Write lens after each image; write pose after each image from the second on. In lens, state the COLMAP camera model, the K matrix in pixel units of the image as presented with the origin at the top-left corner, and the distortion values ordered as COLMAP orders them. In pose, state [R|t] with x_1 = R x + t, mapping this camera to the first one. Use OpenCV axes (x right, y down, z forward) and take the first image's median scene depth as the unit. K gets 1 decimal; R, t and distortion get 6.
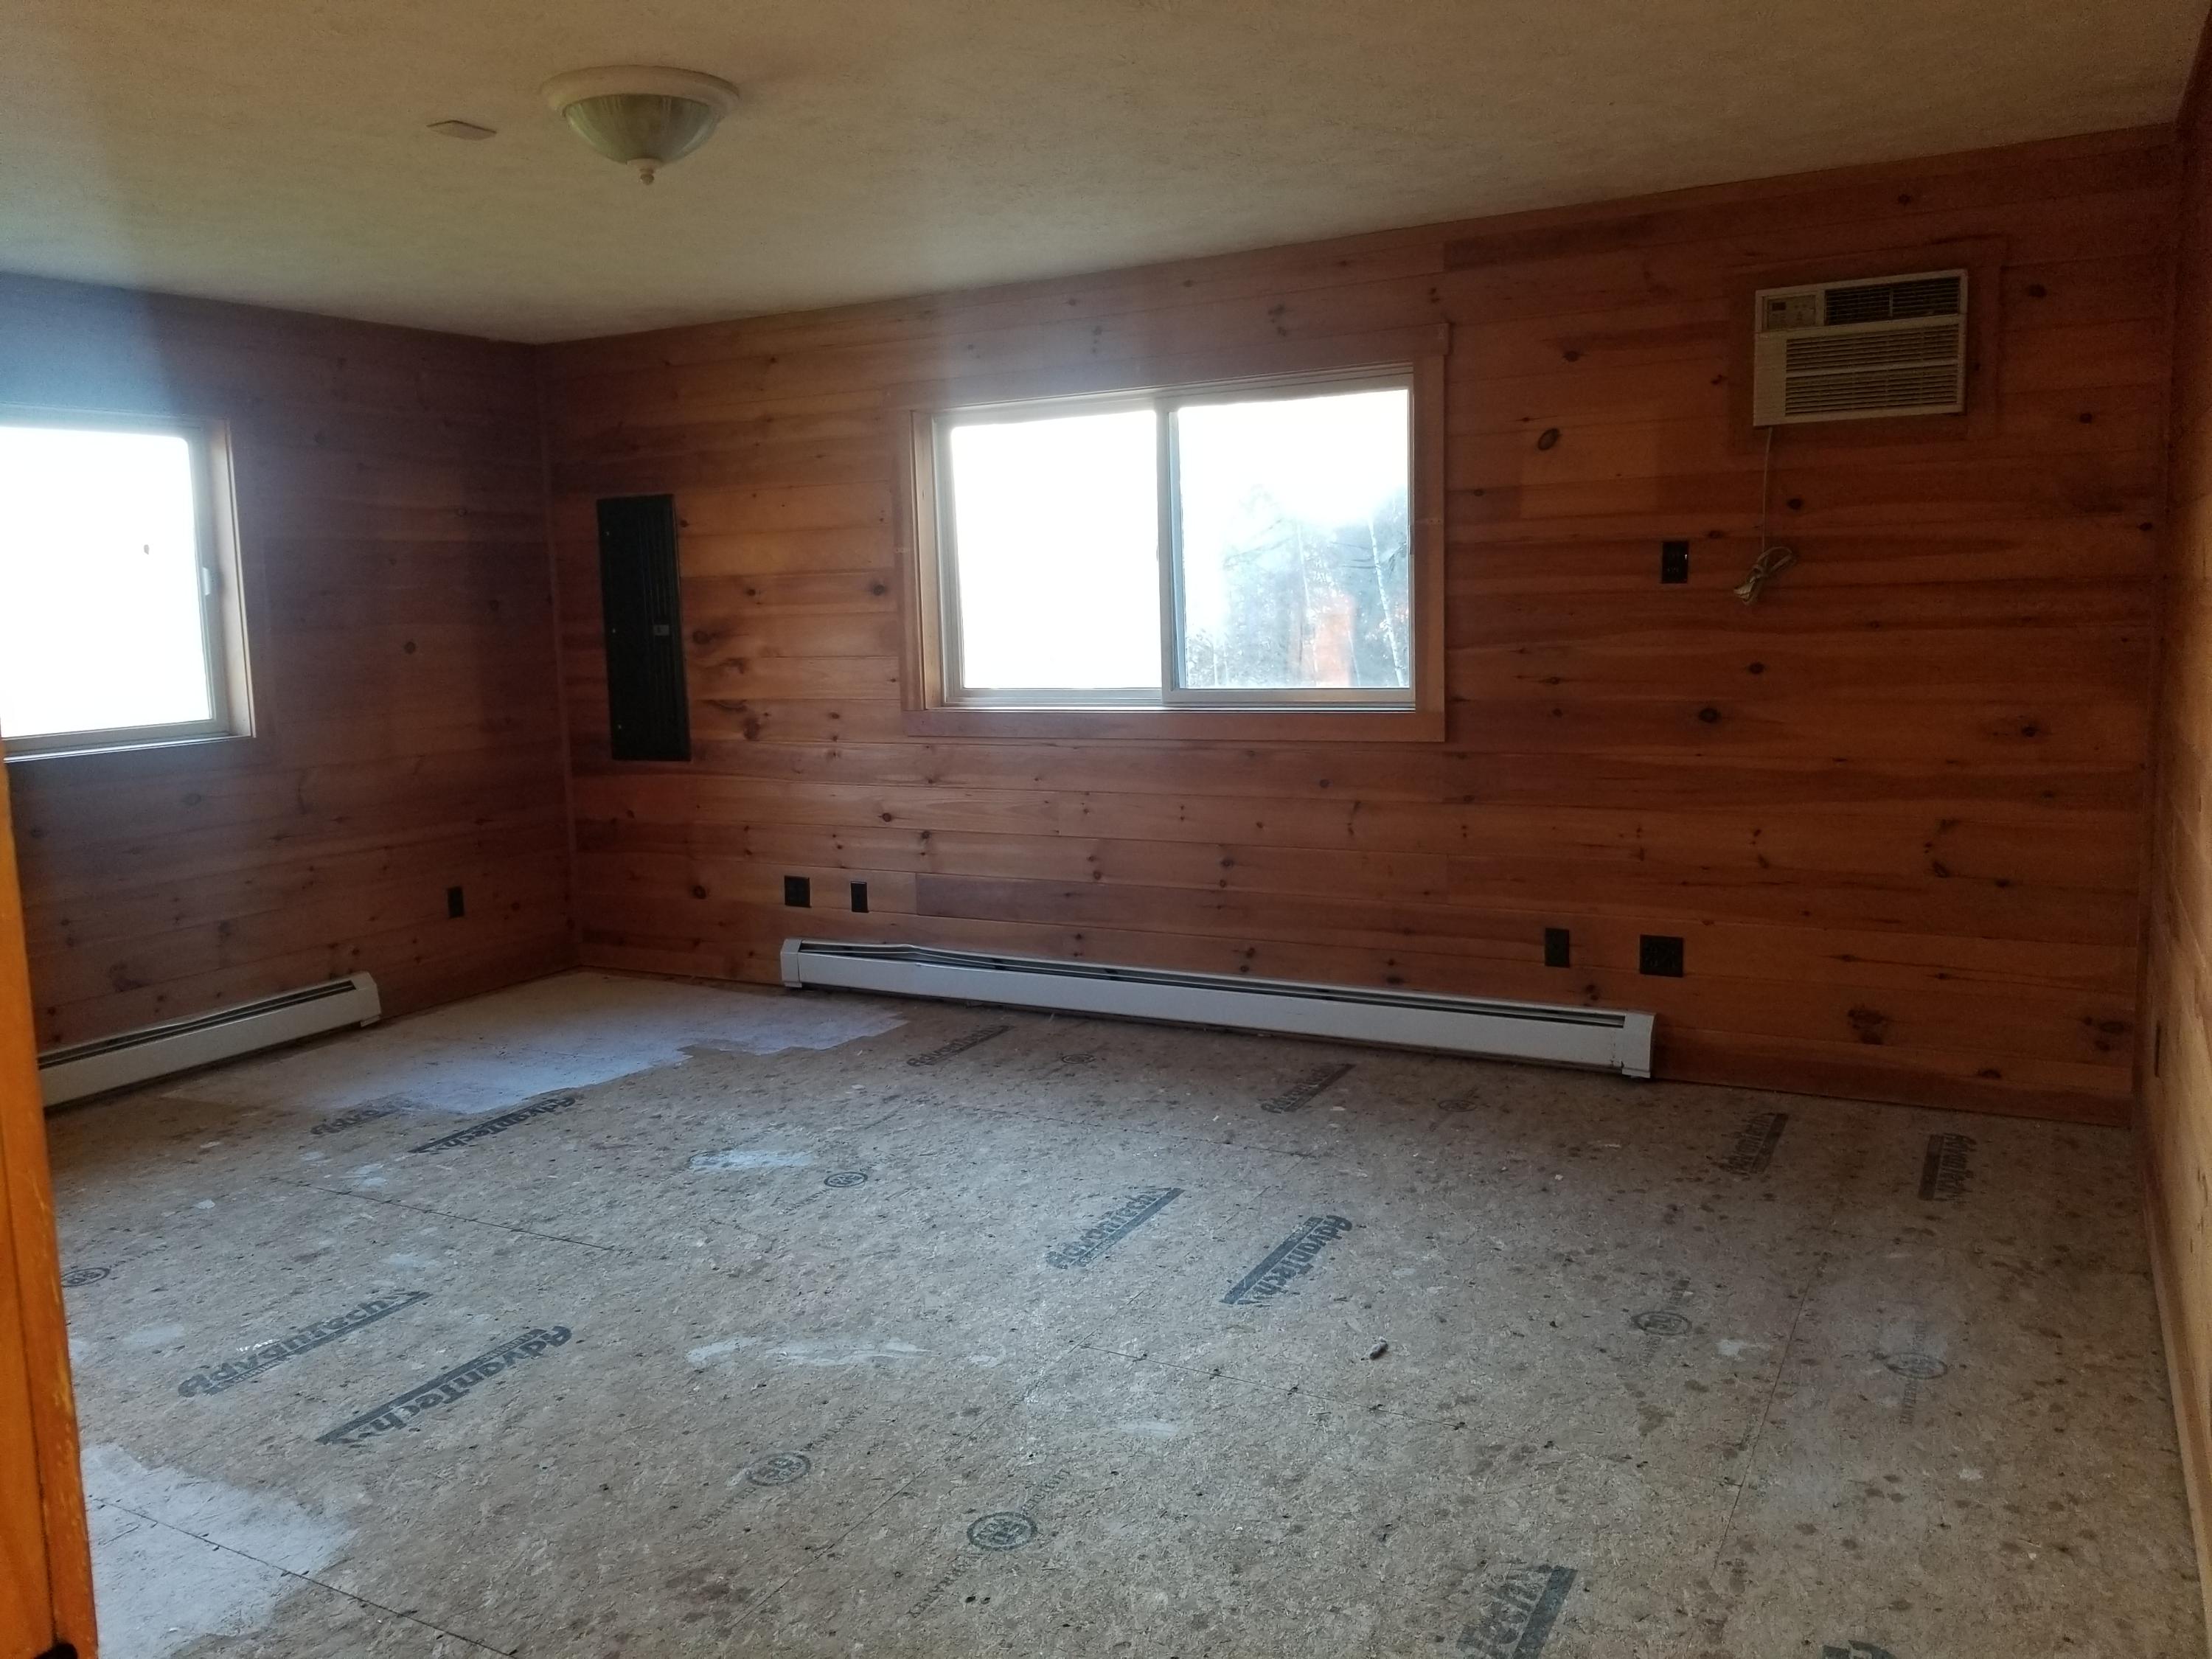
lens RADIAL K [[1730.4, 0, 1106.0], [0, 1730.4, 829.5], [0, 0, 1]] dist [-0.004224, -0.000676]
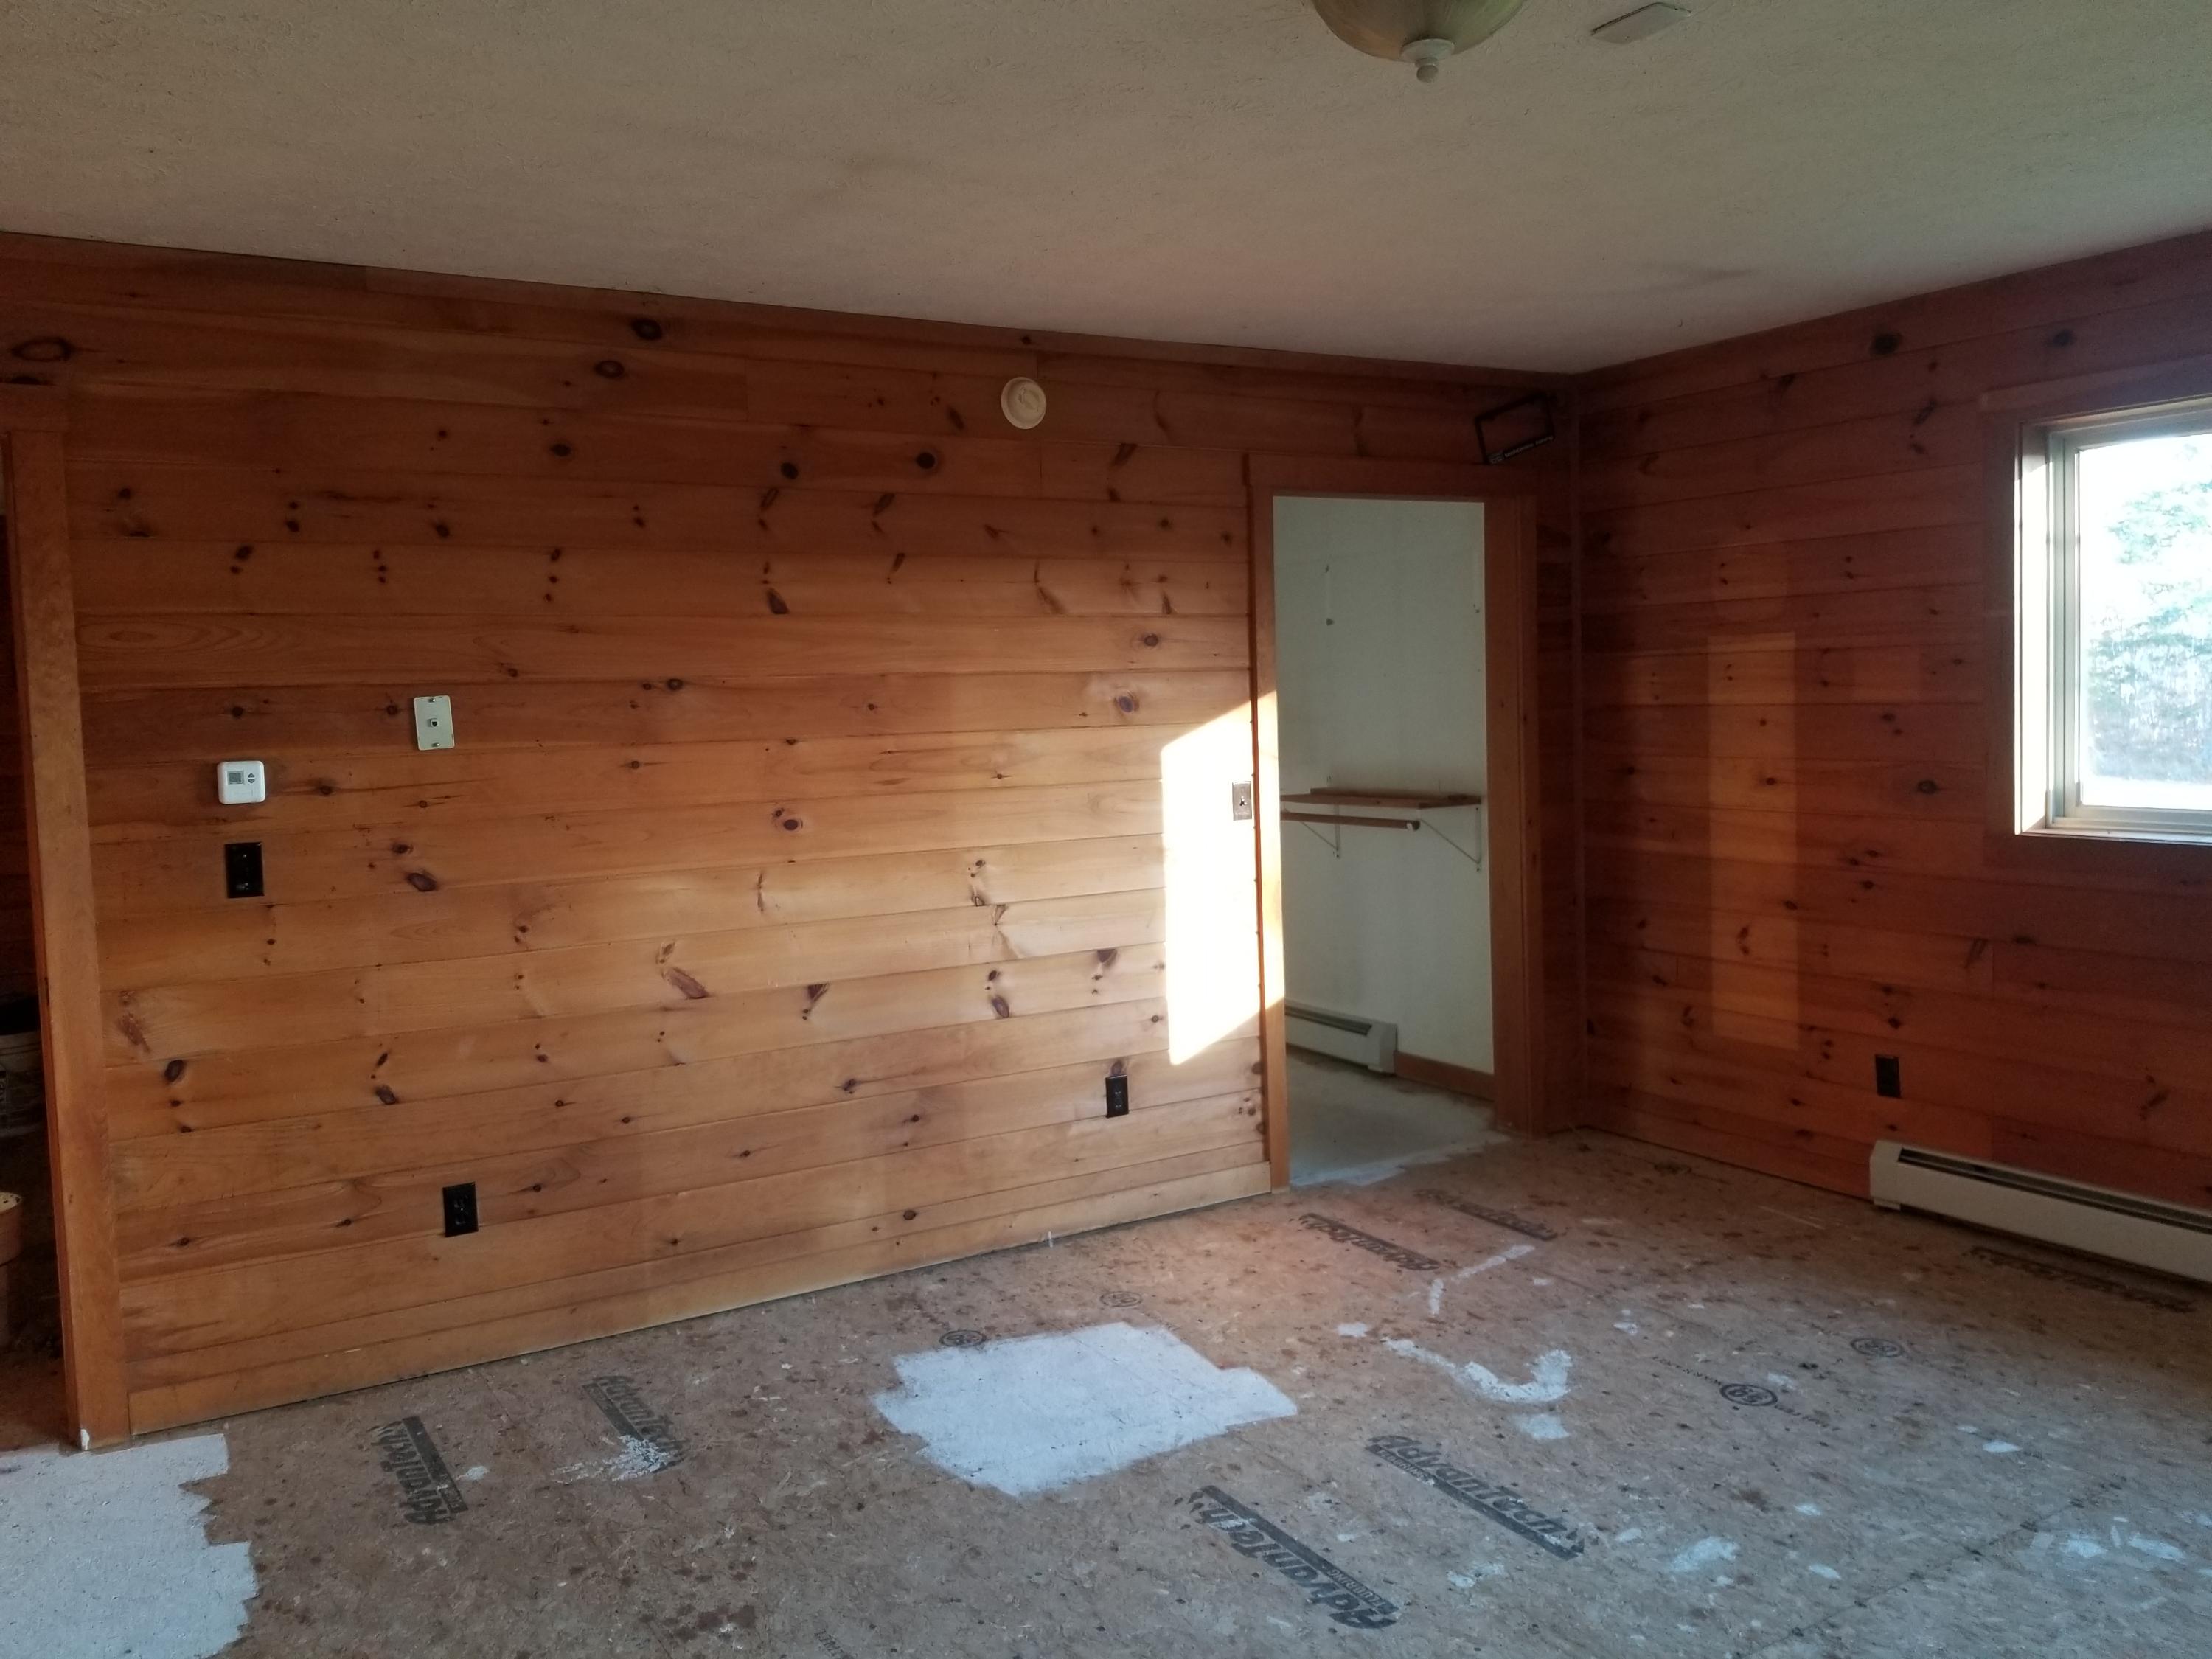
lens RADIAL K [[1730.4, 0, 1106.0], [0, 1730.4, 829.5], [0, 0, 1]] dist [-0.004224, -0.000676]
pose [[-0.525066, 0.108866, -0.844070, 0.372768], [-0.068862, 0.983098, 0.169634, -0.189782], [0.848271, 0.147193, -0.508695, 1.230180]]
